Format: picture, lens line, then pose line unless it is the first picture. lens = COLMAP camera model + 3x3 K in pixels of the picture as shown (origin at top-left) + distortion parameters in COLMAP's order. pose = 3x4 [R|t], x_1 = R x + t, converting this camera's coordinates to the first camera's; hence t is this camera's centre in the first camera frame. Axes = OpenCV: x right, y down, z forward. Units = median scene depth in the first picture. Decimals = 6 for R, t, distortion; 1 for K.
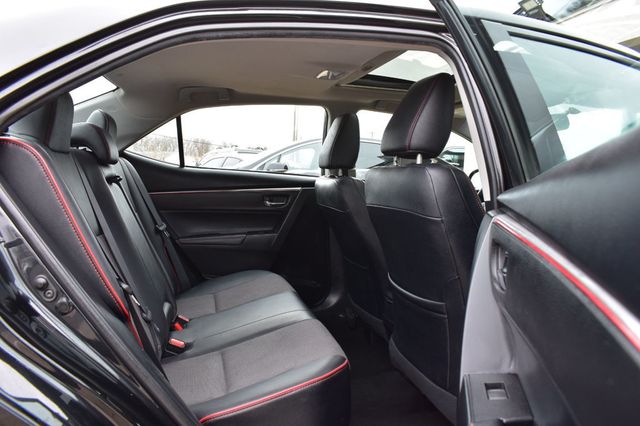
lens RADIAL K [[507.2, 0, 321.2], [0, 507.2, 215.0], [0, 0, 1]] dist [-0.076773, -0.002028]
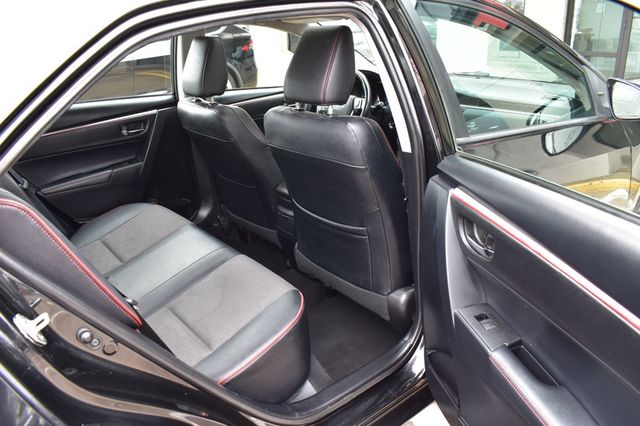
lens RADIAL K [[507.2, 0, 318.3], [0, 507.2, 212.0], [0, 0, 1]] dist [-0.076773, -0.002028]
pose [[0.894249, -0.218062, 0.390855, -0.250218], [0.093864, 0.945235, 0.312602, -0.194536], [-0.437616, -0.242857, 0.865744, -0.013214]]
